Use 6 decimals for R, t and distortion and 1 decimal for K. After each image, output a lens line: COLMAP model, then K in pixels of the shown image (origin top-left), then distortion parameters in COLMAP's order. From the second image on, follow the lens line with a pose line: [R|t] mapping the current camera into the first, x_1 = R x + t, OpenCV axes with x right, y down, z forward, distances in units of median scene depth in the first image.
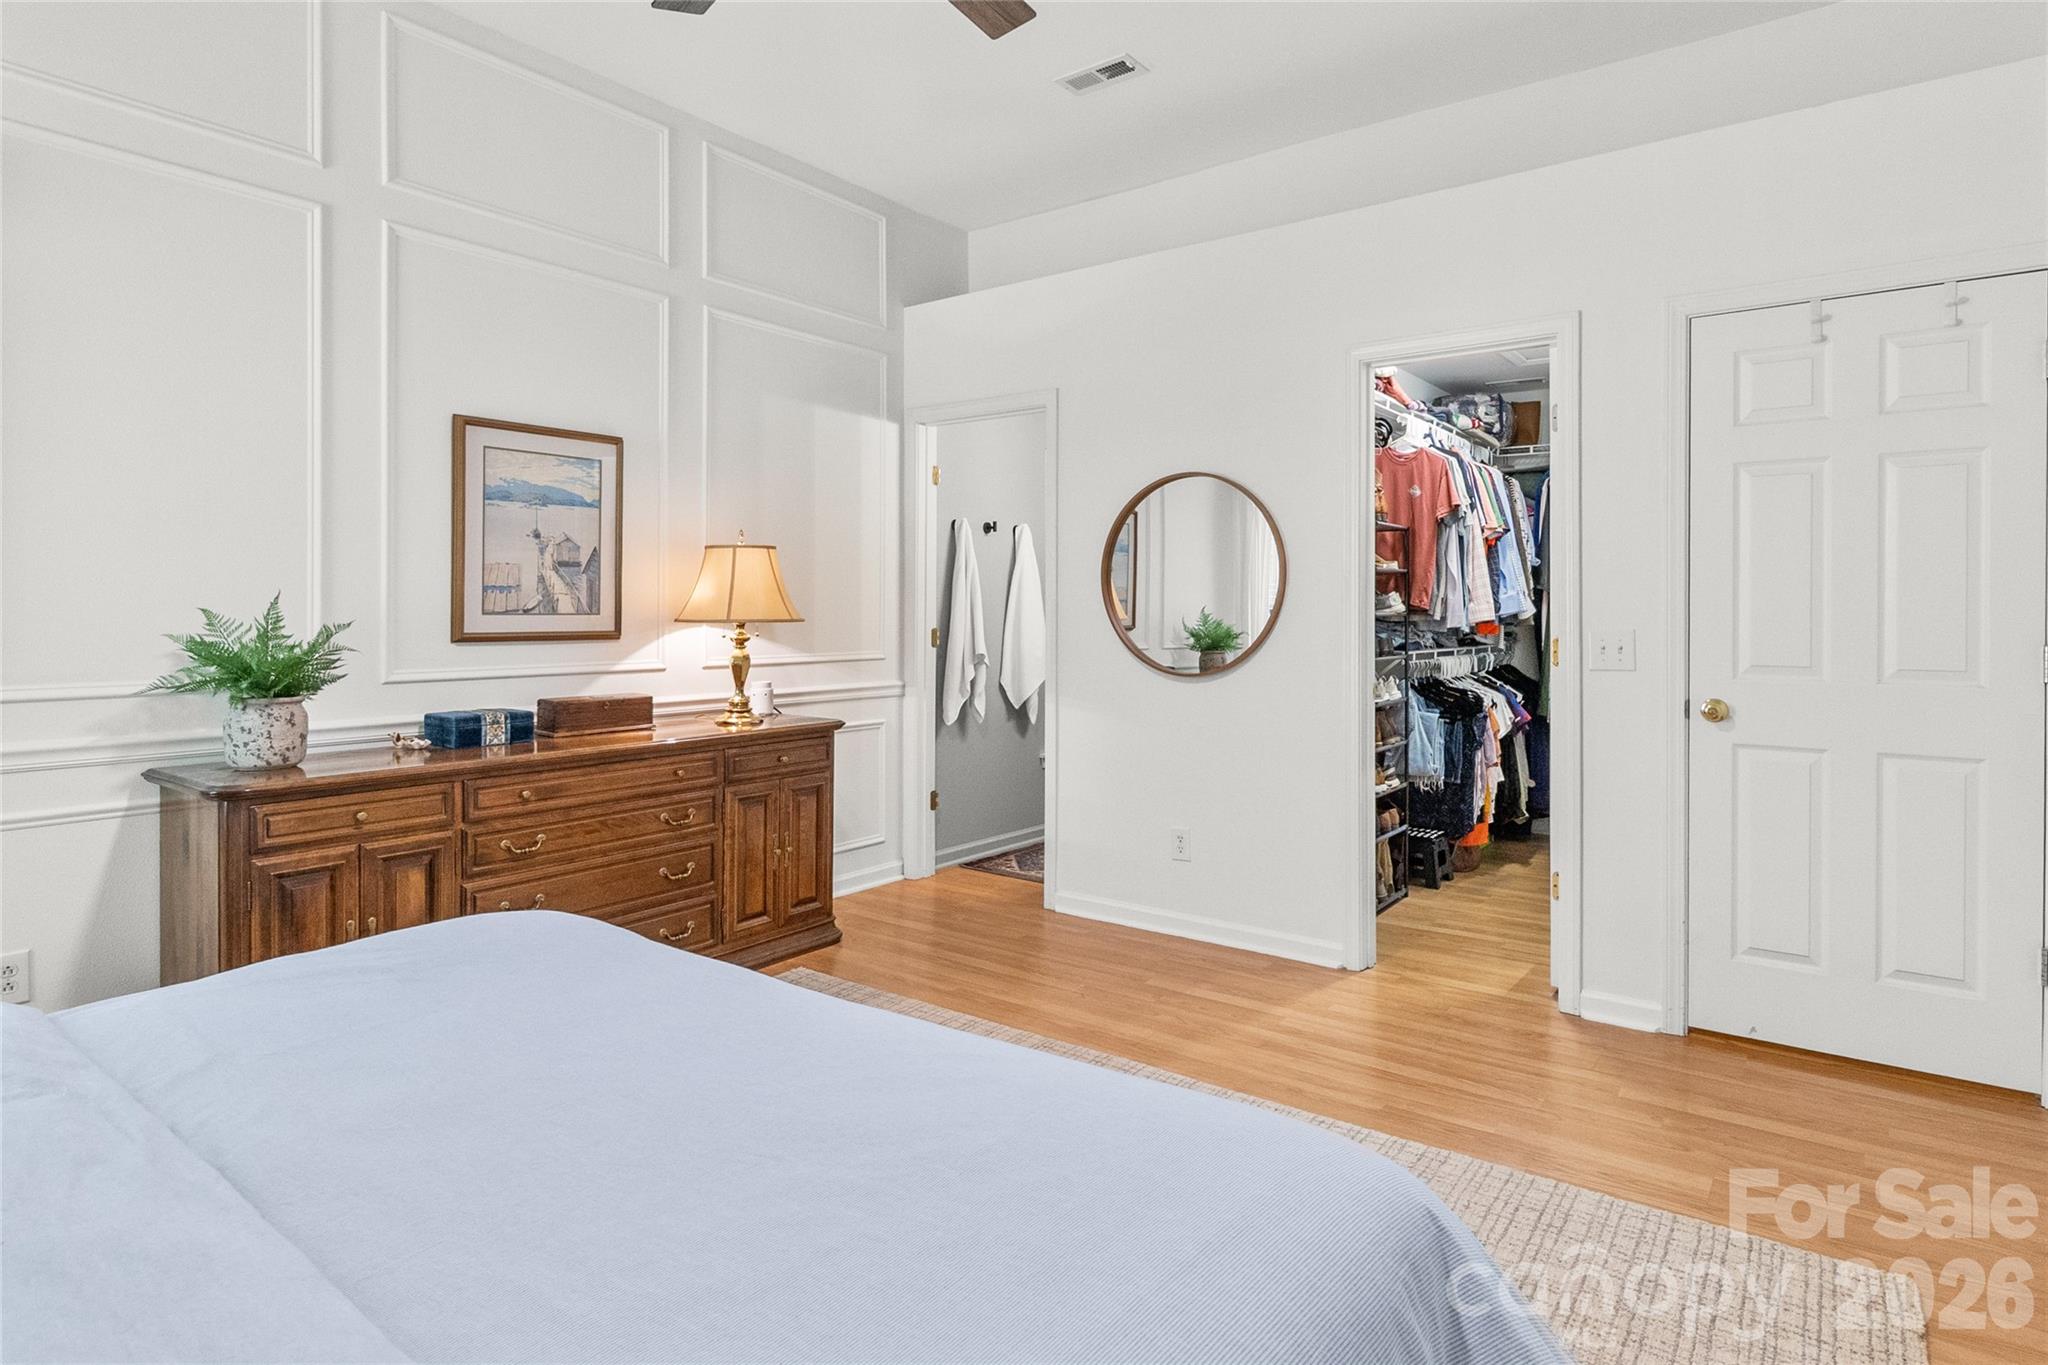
lens RADIAL K [[1103.1, 0, 1060.1], [0, 1103.1, 610.4], [0, 0, 1]] dist [-0.005308, 0.000049]
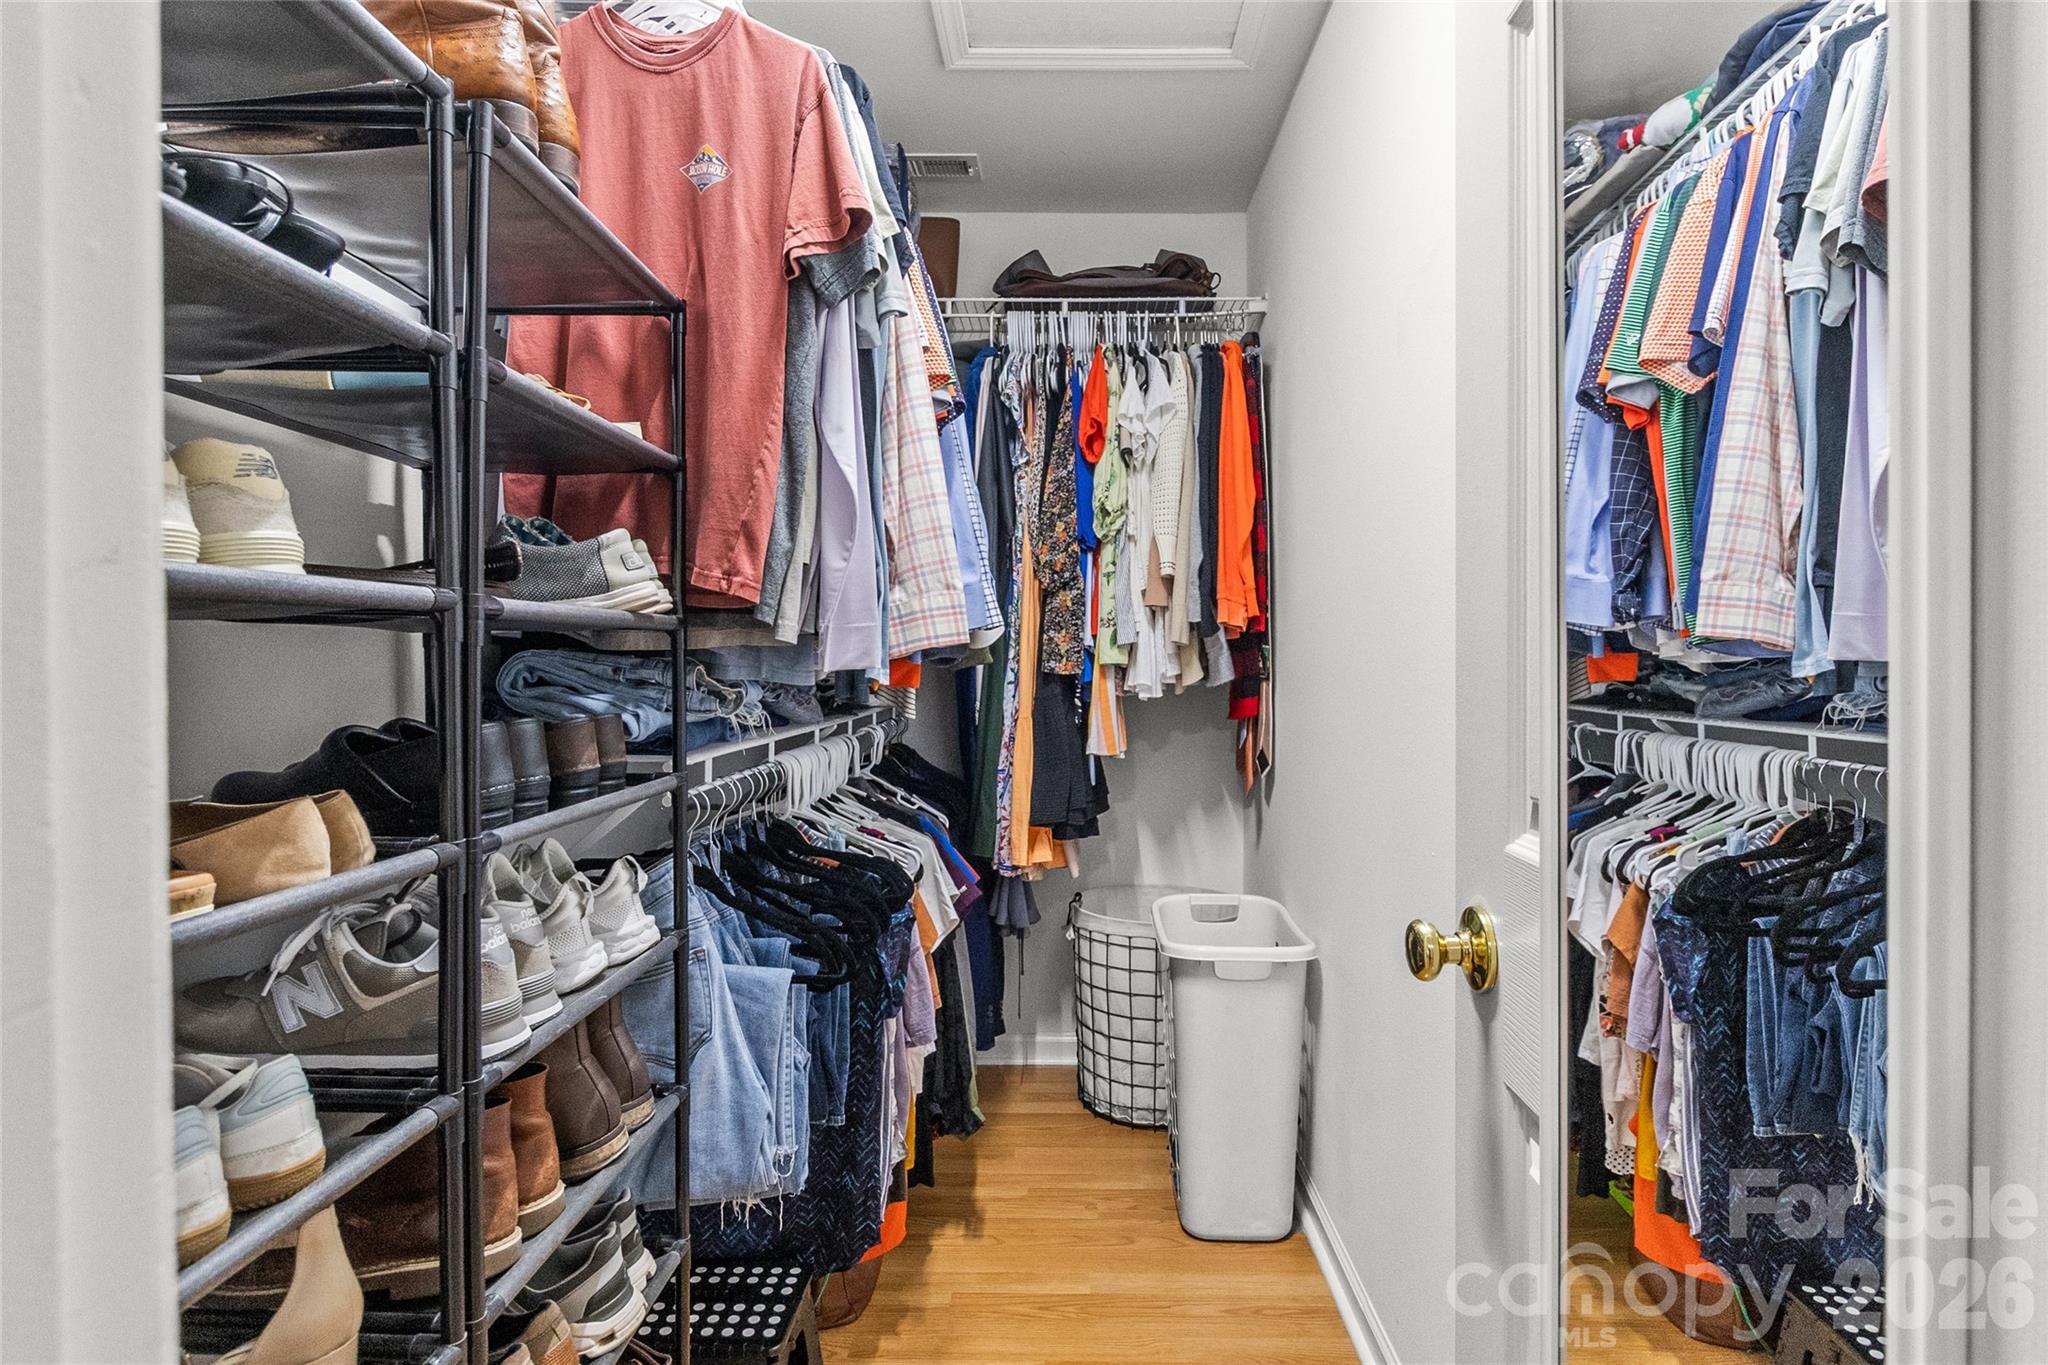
lens RADIAL K [[1103.1, 0, 1033.9], [0, 1103.1, 667.5], [0, 0, 1]] dist [-0.005308, 0.000049]
pose [[0.832636, -0.008453, 0.553756, 0.235430], [0.001888, 0.999921, 0.012426, 0.011095], [-0.553818, -0.009301, 0.832586, 0.720526]]
